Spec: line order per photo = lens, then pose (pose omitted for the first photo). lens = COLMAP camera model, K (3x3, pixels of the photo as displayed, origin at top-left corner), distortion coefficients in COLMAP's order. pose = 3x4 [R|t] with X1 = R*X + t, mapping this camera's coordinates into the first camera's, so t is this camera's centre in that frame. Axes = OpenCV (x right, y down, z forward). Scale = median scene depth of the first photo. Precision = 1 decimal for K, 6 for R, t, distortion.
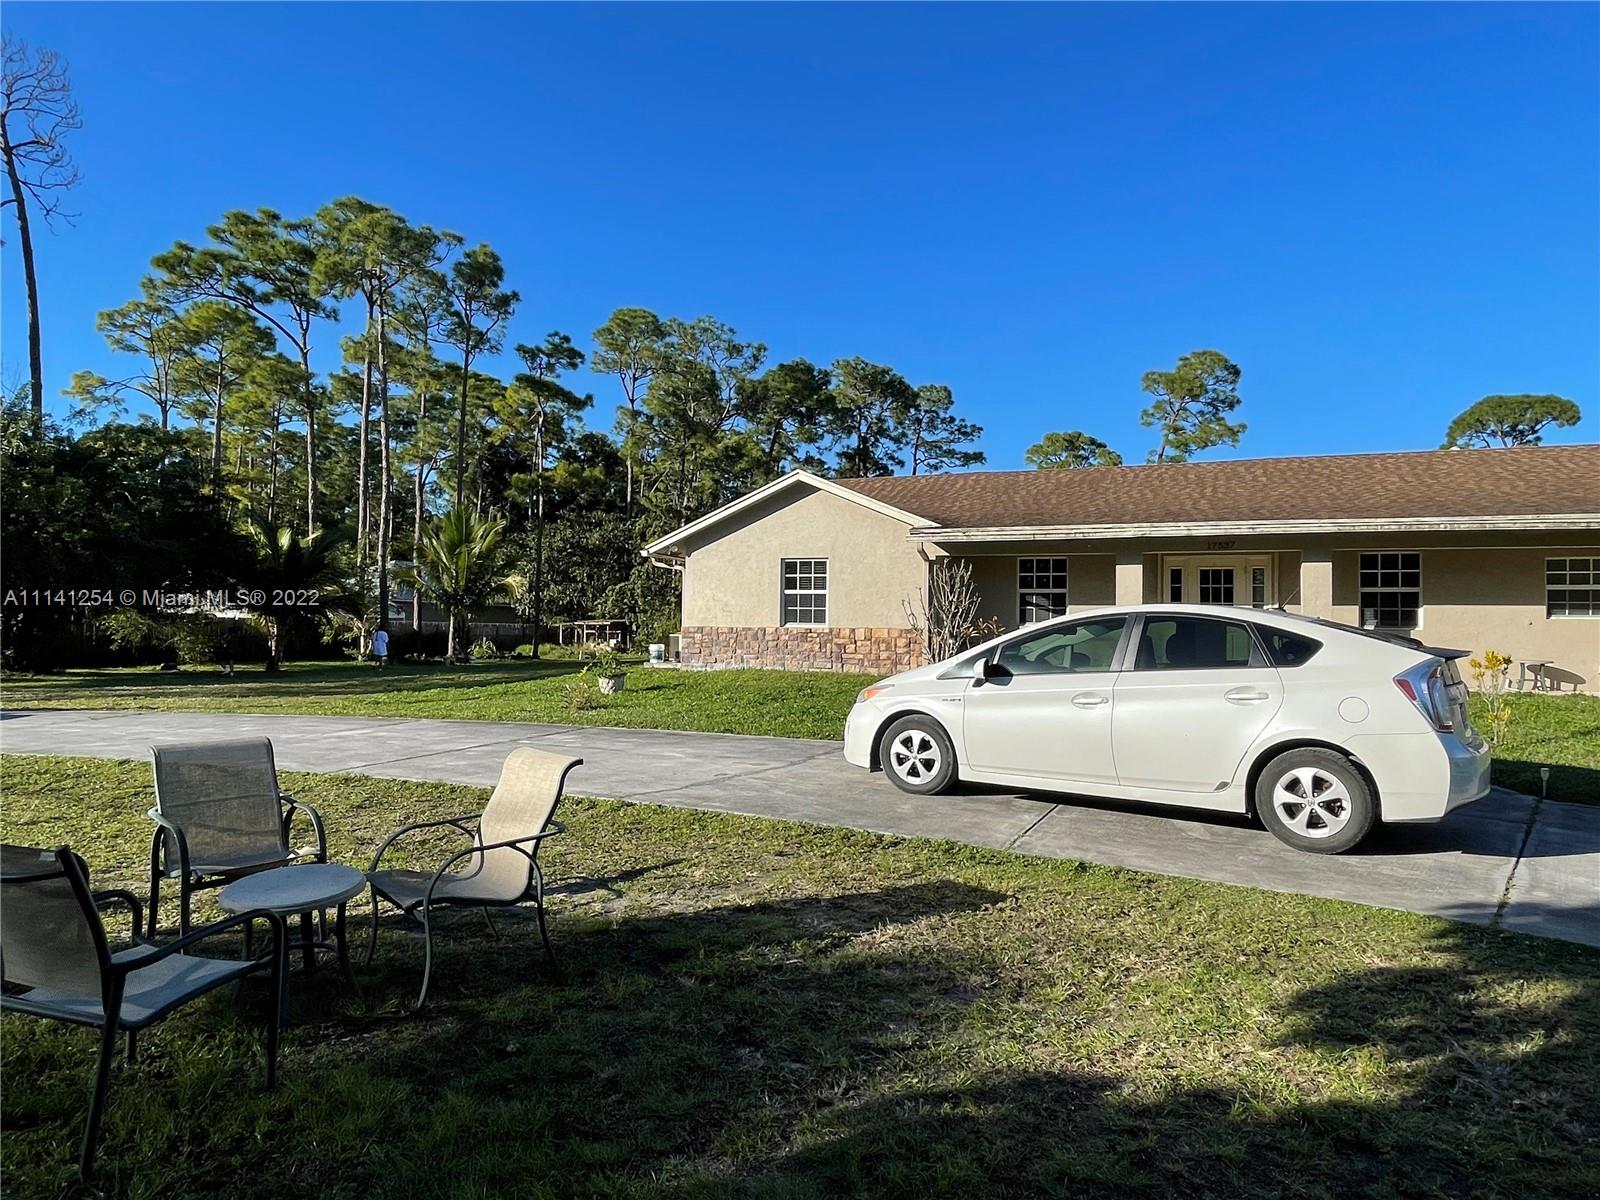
lens RADIAL K [[936.1, 0, 790.1], [0, 936.1, 605.6], [0, 0, 1]] dist [-0.002482, -0.011926]
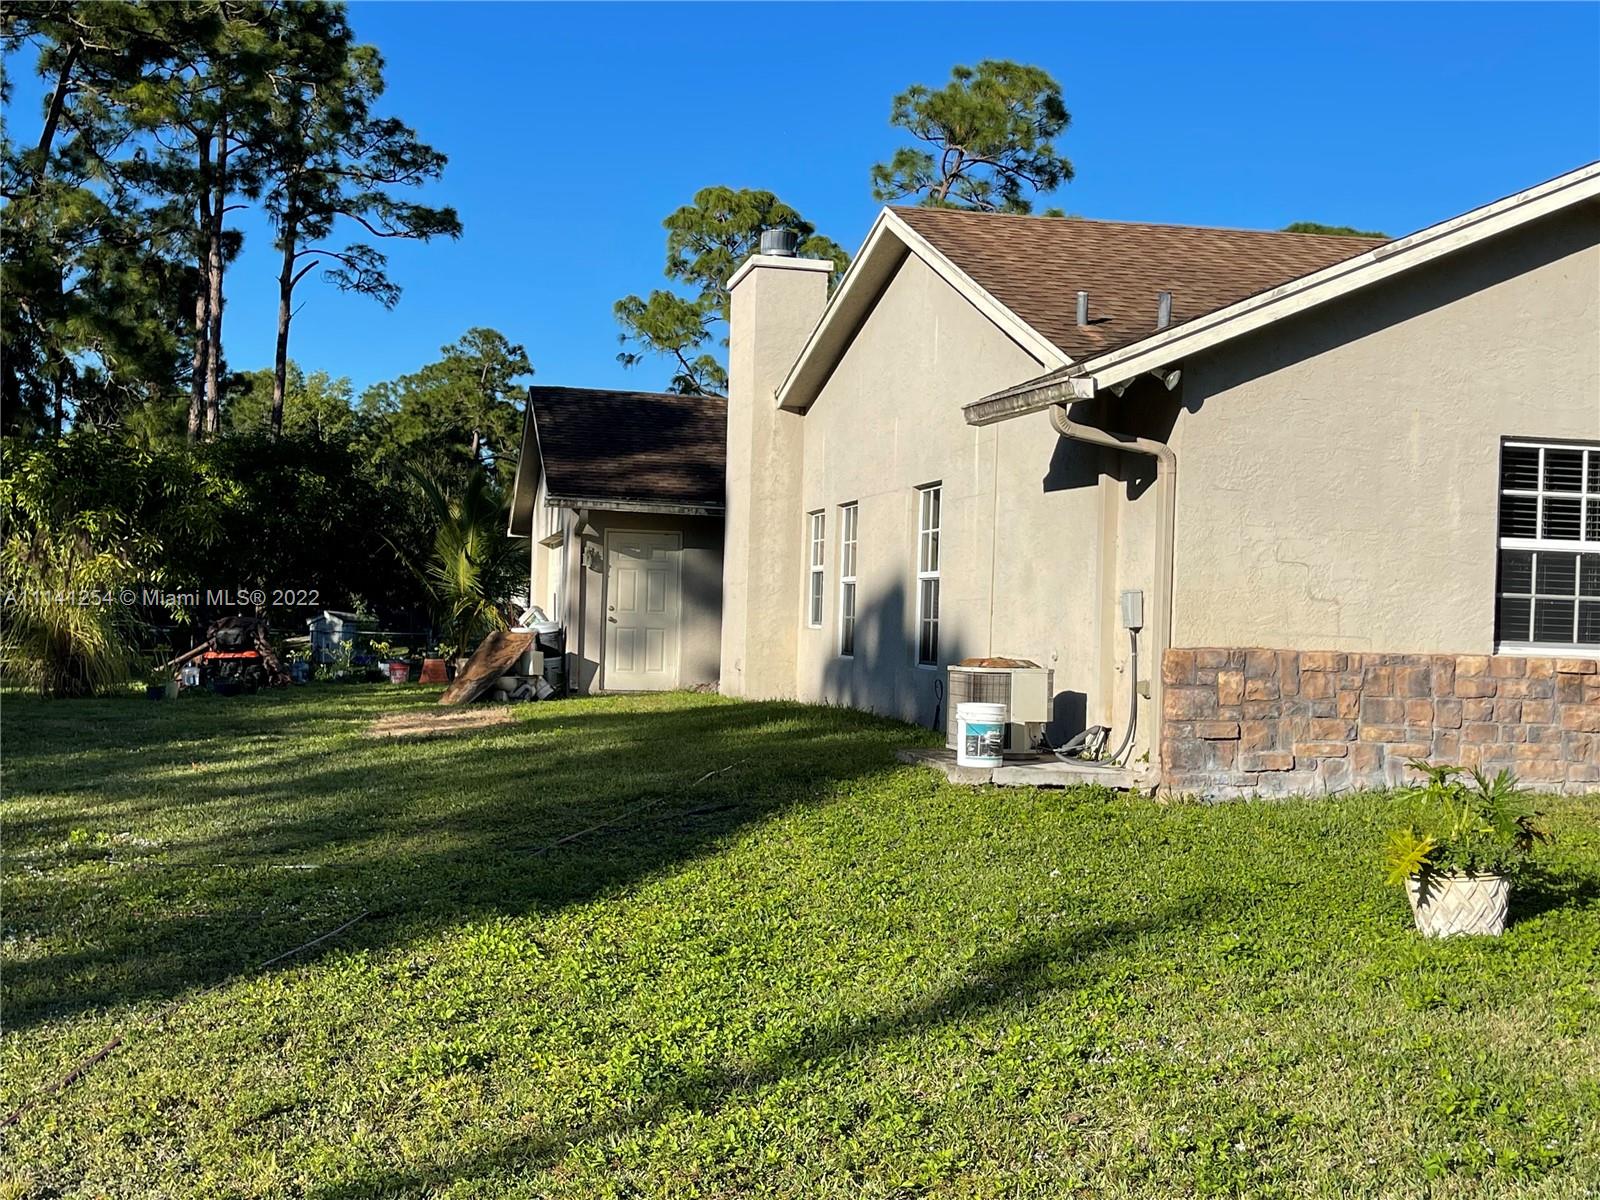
lens RADIAL K [[1838.4, 0, 782.6], [0, 1838.4, 611.6], [0, 0, 1]] dist [0.097835, -0.229689]
pose [[0.848418, 0.012540, 0.529178, -0.536972], [-0.032509, 0.999067, 0.028446, -0.001298], [-0.528328, -0.041337, 0.848034, 0.590169]]
